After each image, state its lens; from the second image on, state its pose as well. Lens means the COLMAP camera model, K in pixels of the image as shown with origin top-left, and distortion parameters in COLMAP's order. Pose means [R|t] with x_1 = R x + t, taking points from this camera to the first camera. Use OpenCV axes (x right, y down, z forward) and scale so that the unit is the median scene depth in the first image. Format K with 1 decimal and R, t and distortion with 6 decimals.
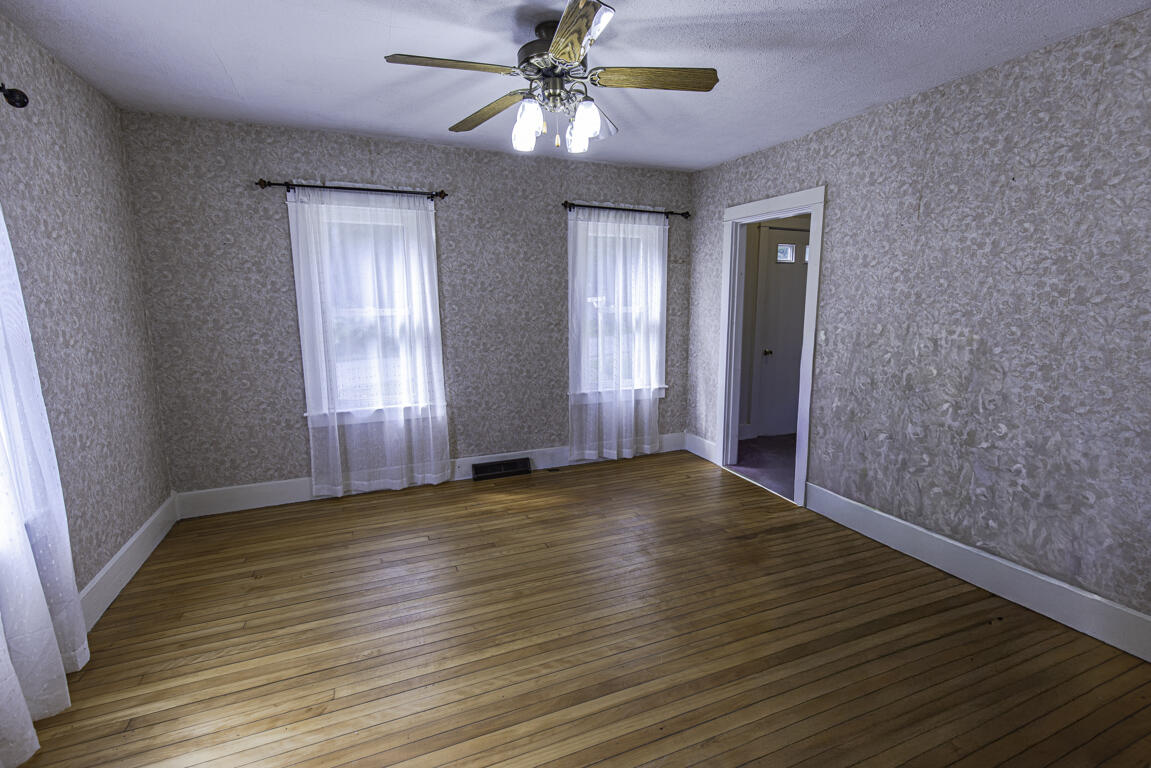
lens RADIAL K [[517.3, 0, 583.9], [0, 517.3, 384.0], [0, 0, 1]] dist [0.001653, -0.002381]
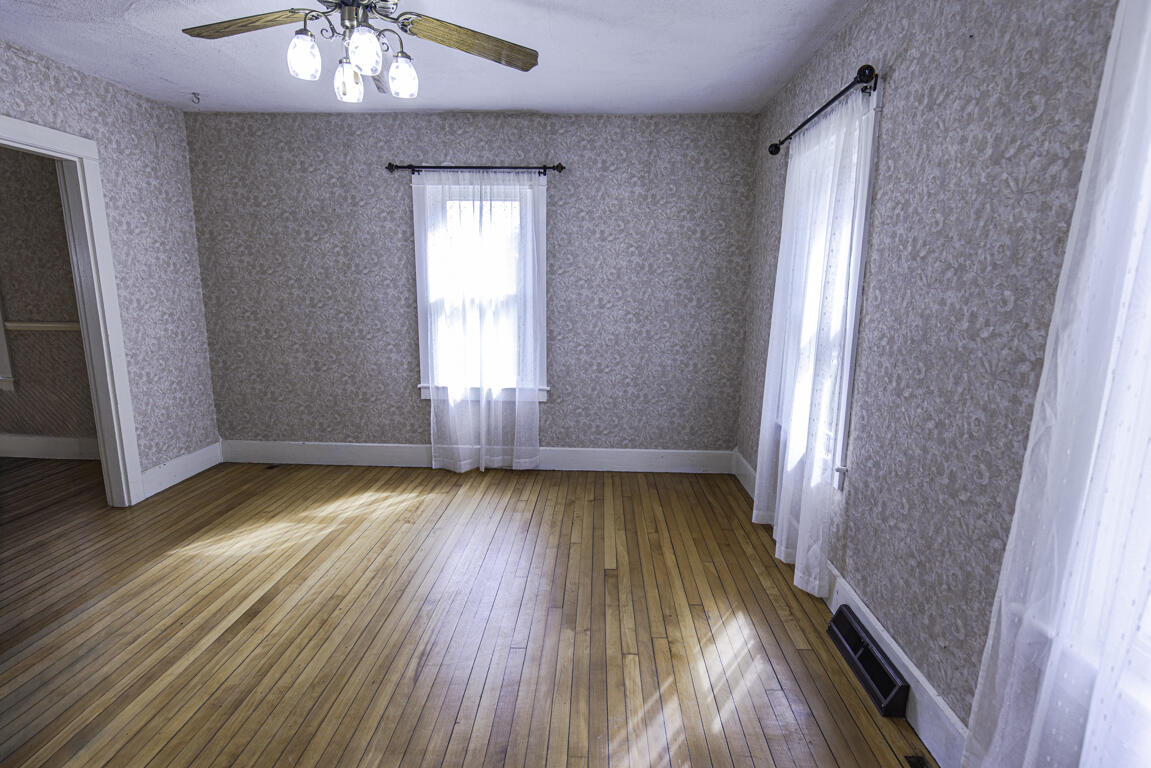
lens RADIAL K [[563.9, 0, 579.5], [0, 563.9, 384.3], [0, 0, 1]] dist [0.003204, -0.000619]
pose [[-0.425160, 0.162054, -0.890493, 0.379767], [-0.151263, 0.957284, 0.246429, -0.158822], [0.892389, 0.239470, -0.382486, 0.989546]]
